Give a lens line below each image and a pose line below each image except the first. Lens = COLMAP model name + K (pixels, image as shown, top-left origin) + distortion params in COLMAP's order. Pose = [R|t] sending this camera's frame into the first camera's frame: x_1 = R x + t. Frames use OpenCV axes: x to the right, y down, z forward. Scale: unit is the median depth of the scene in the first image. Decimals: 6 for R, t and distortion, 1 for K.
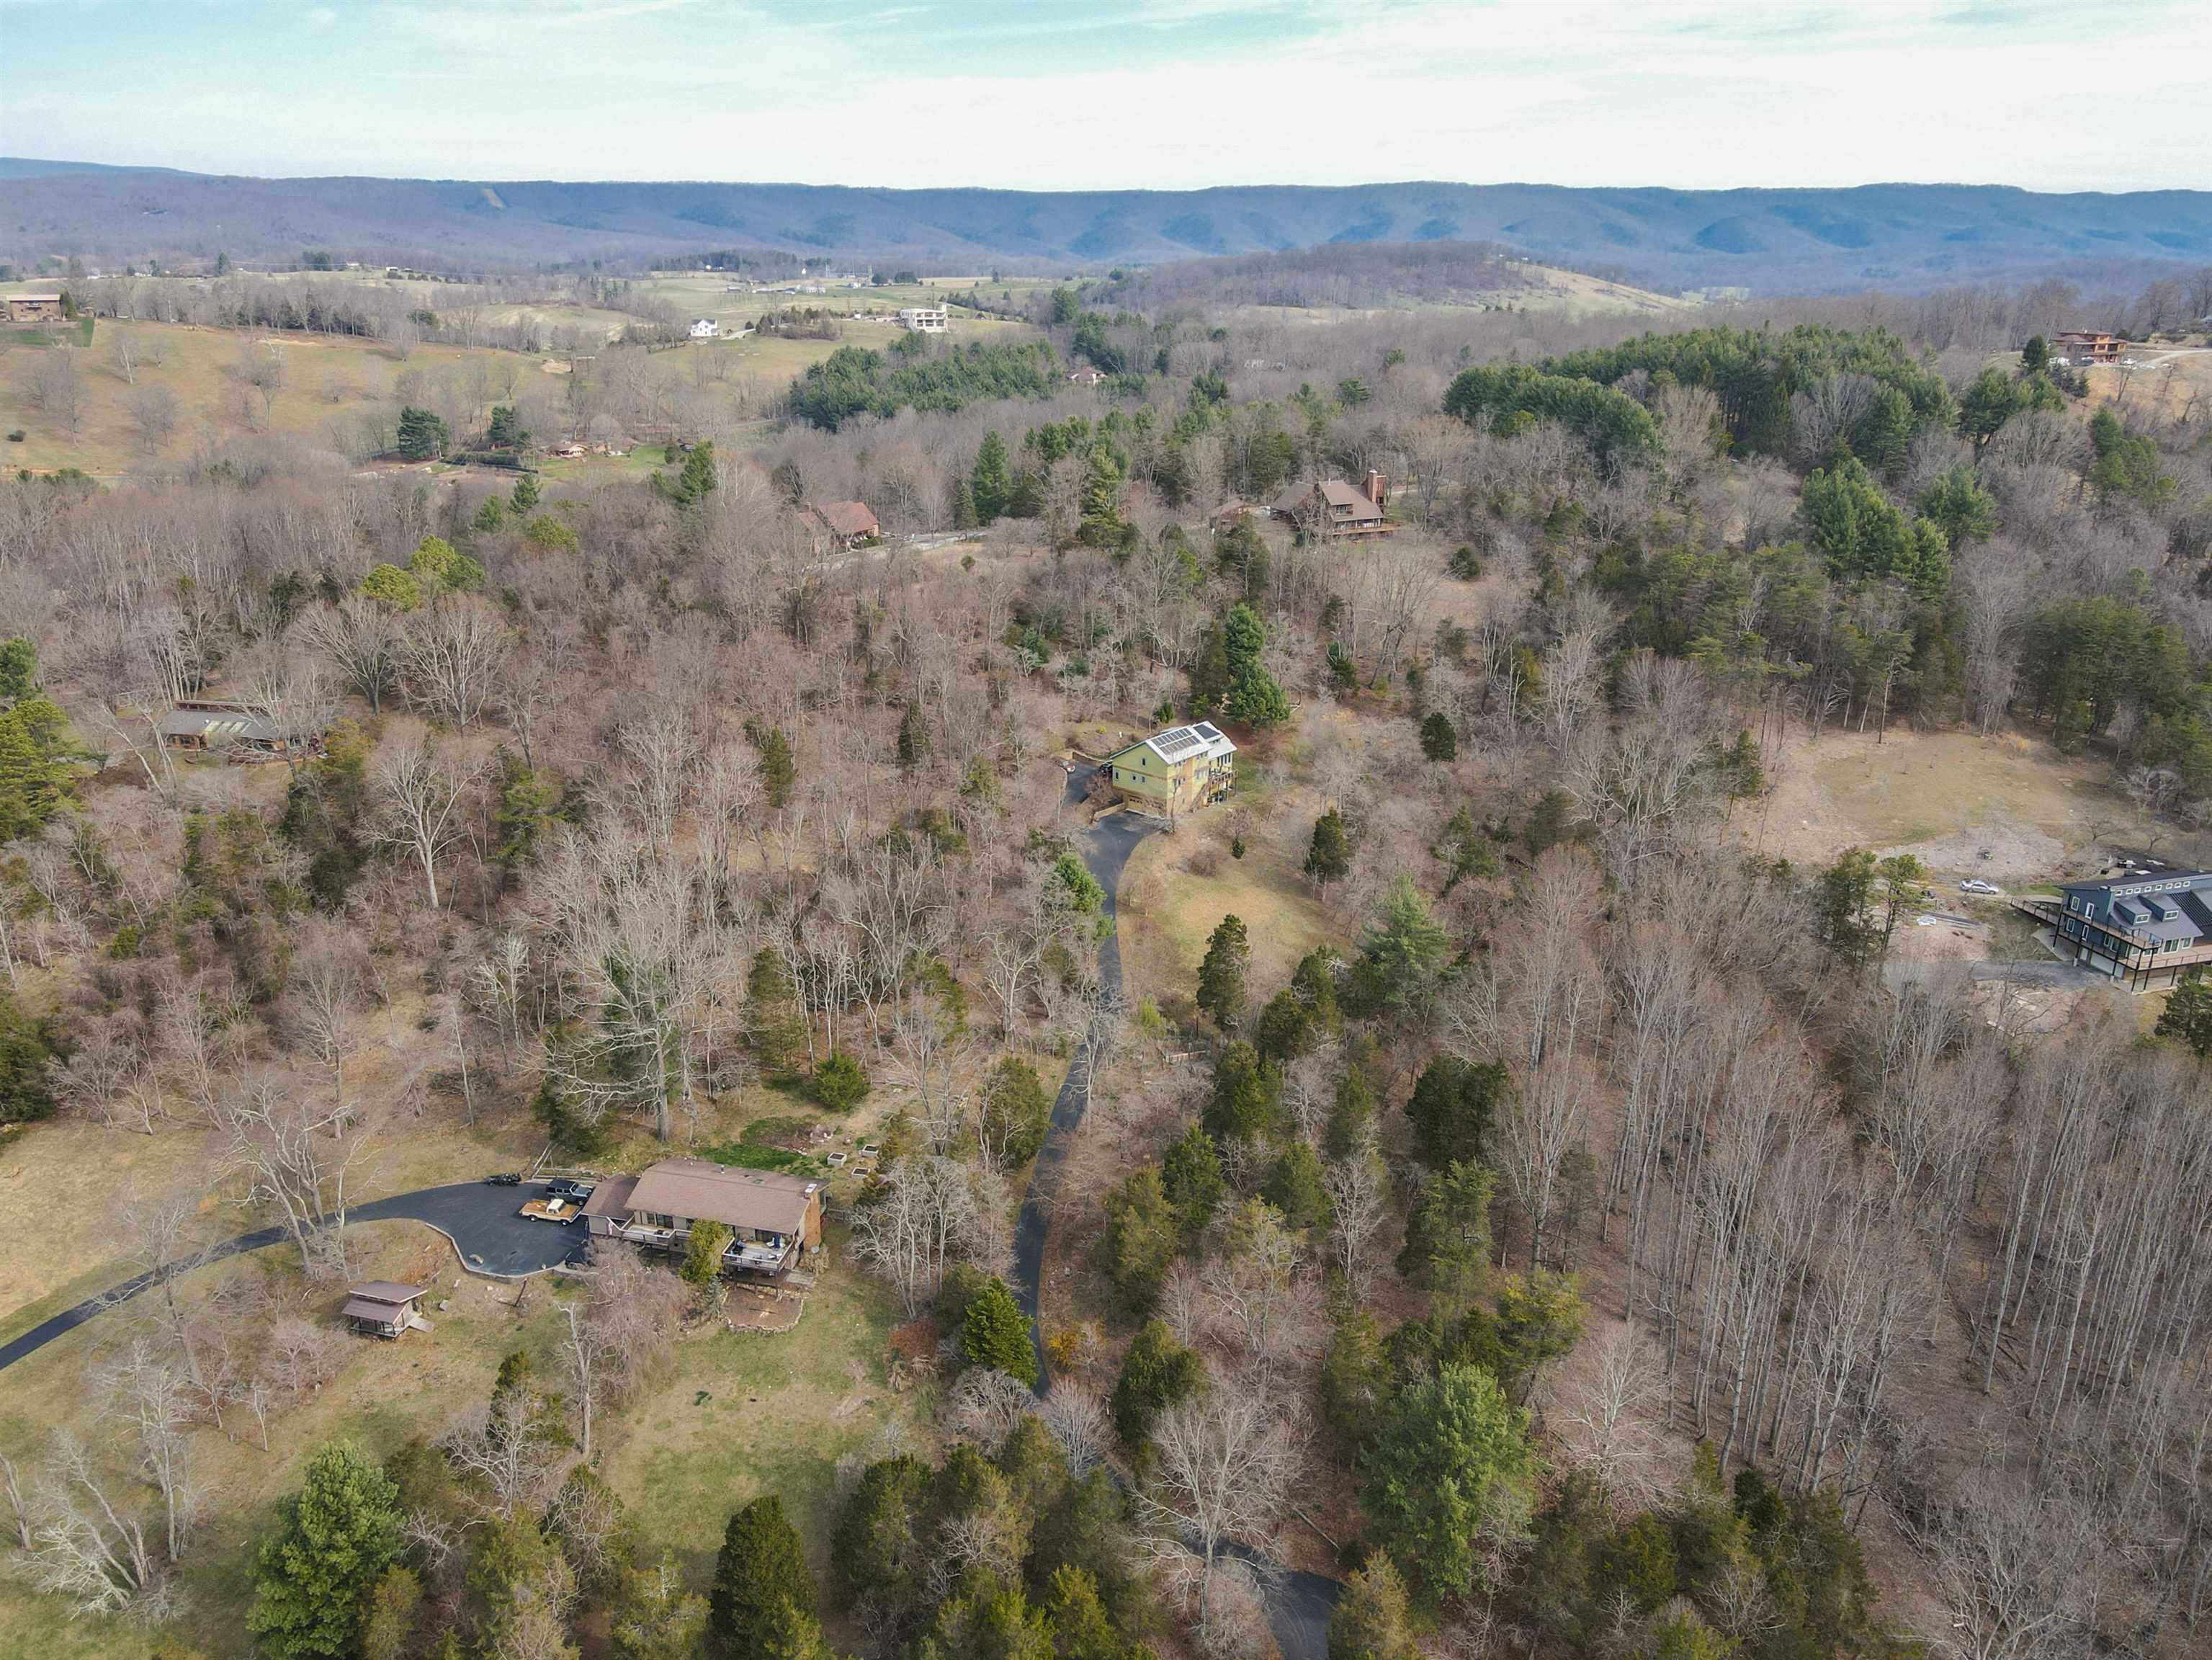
lens RADIAL K [[1704.6, 0, 1100.4], [0, 1704.6, 820.9], [0, 0, 1]] dist [0.019400, 0.009657]
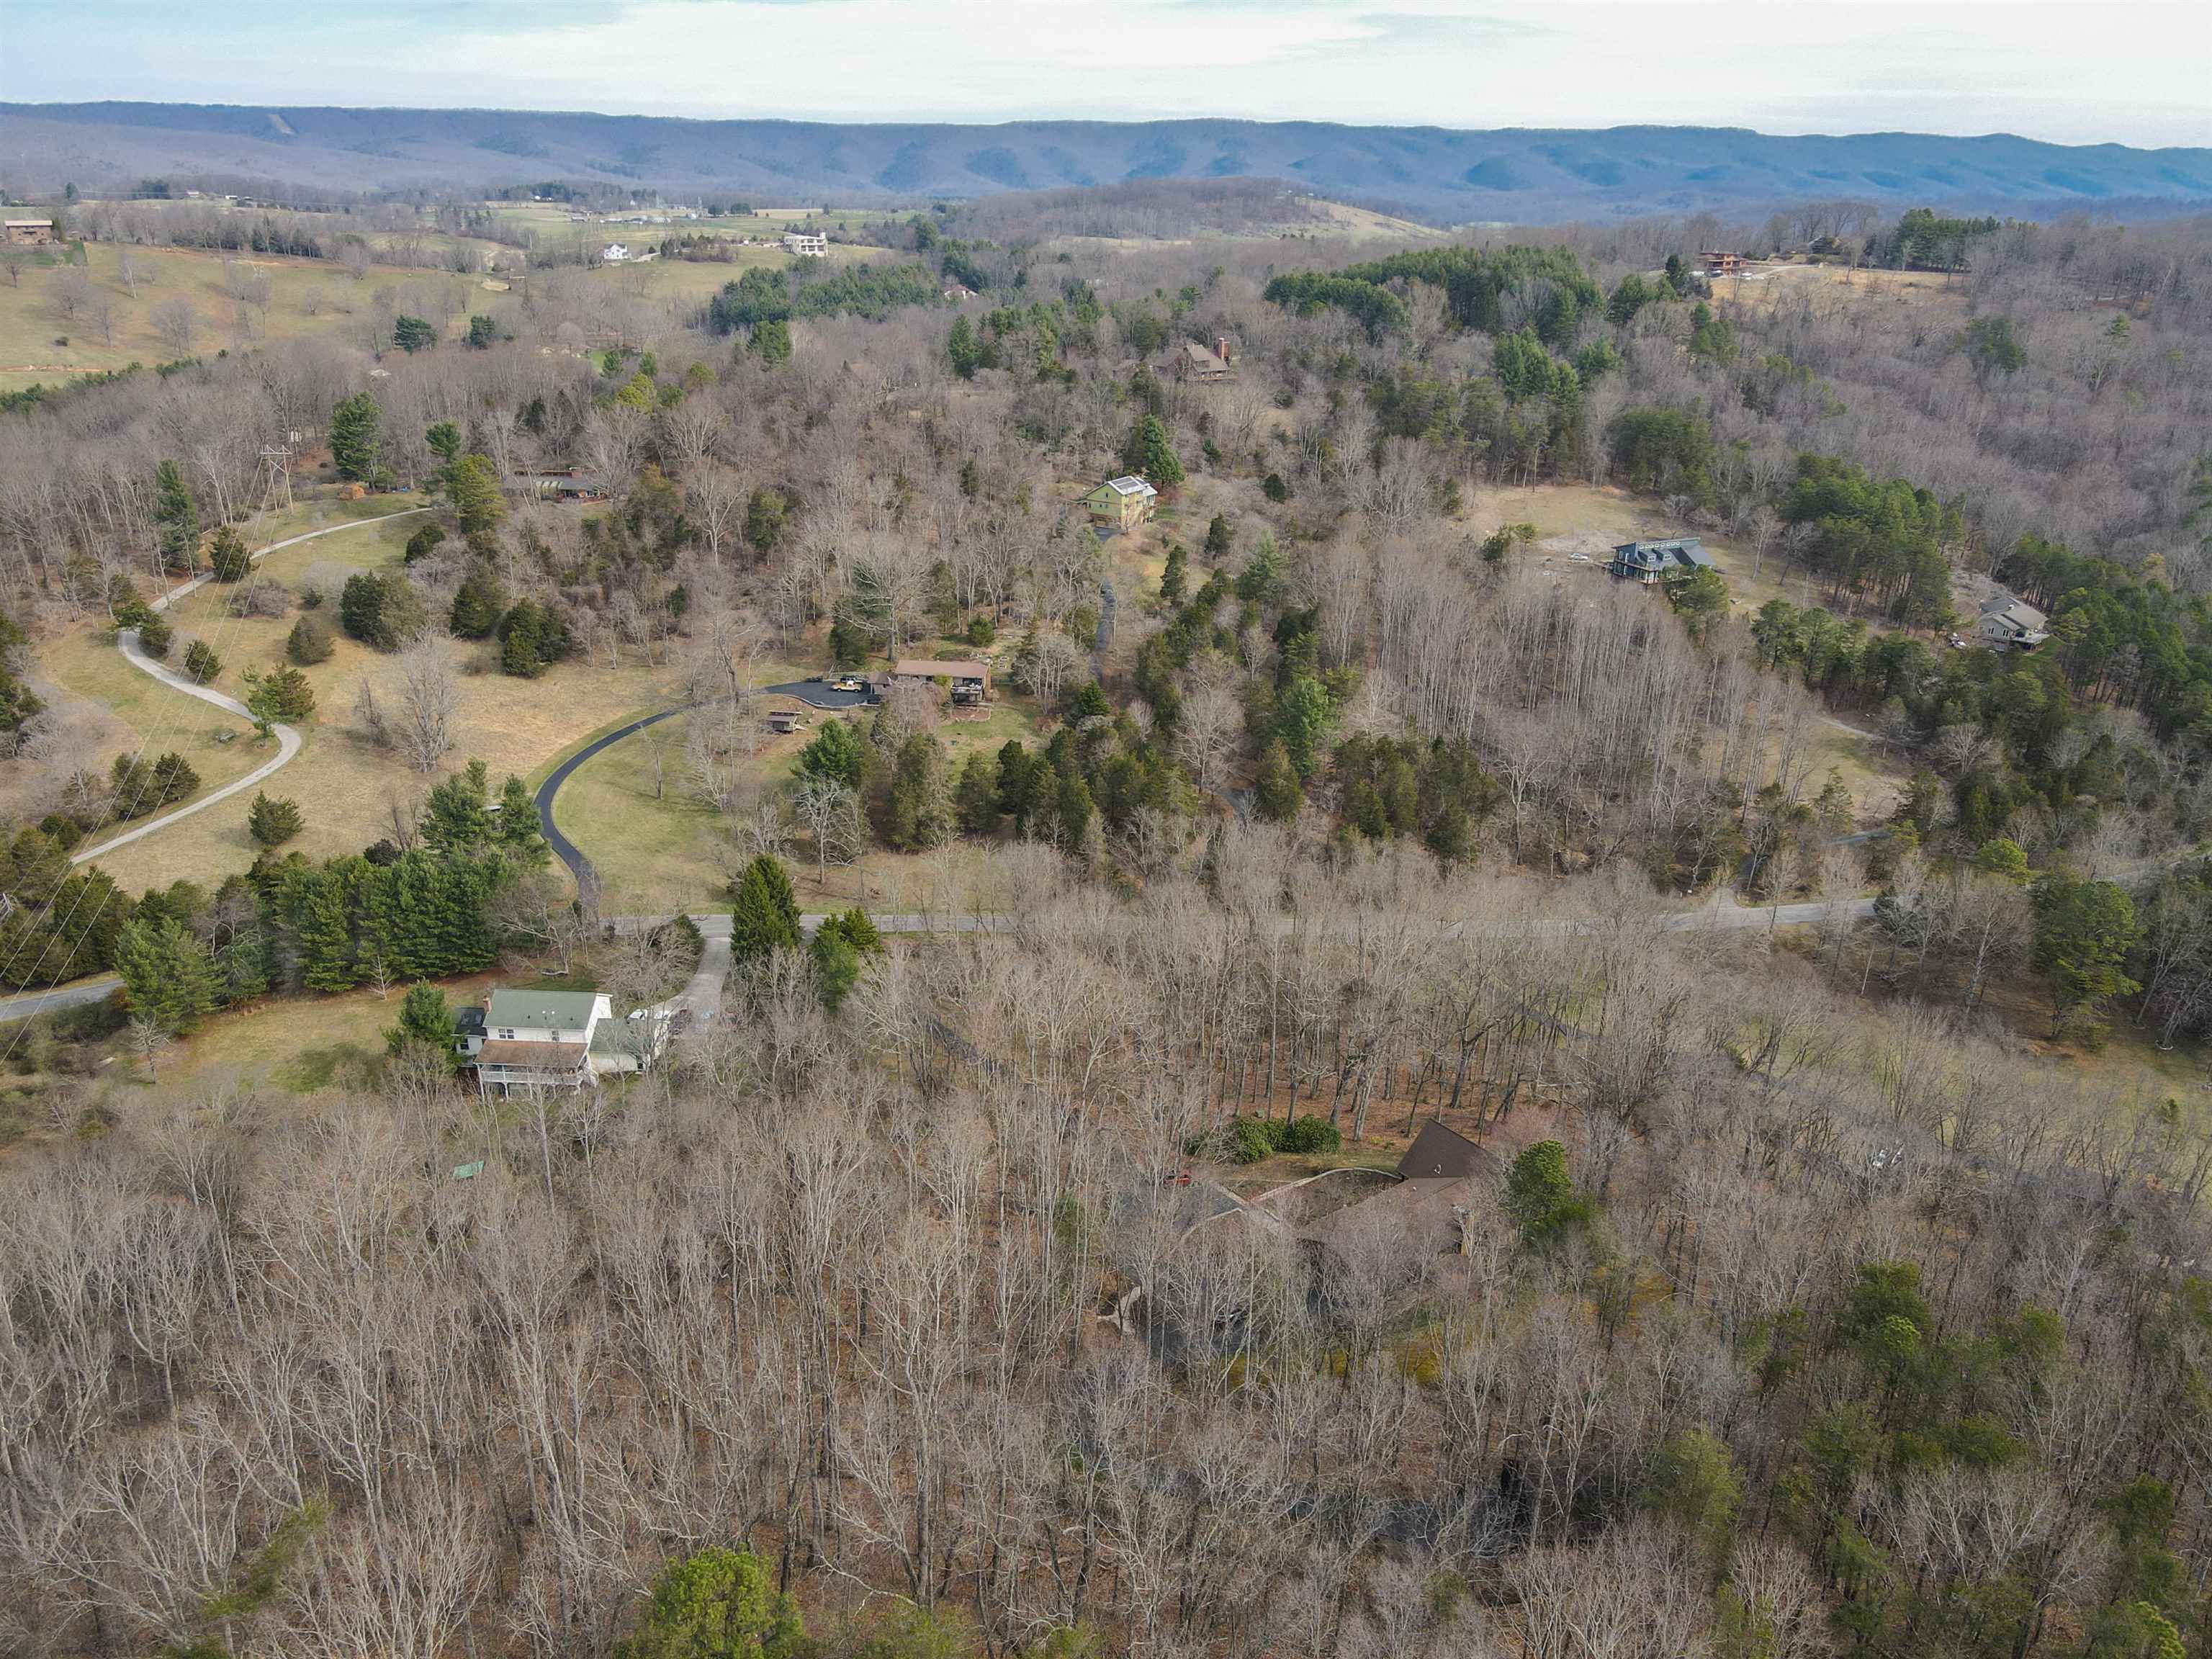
lens RADIAL K [[1704.3, 0, 1097.9], [0, 1704.3, 842.7], [0, 0, 1]] dist [0.019400, 0.009657]
pose [[0.993211, -0.037535, 0.110101, -0.121926], [0.032472, 0.998347, 0.047424, 0.152407], [-0.111699, -0.043527, 0.992788, -0.465923]]
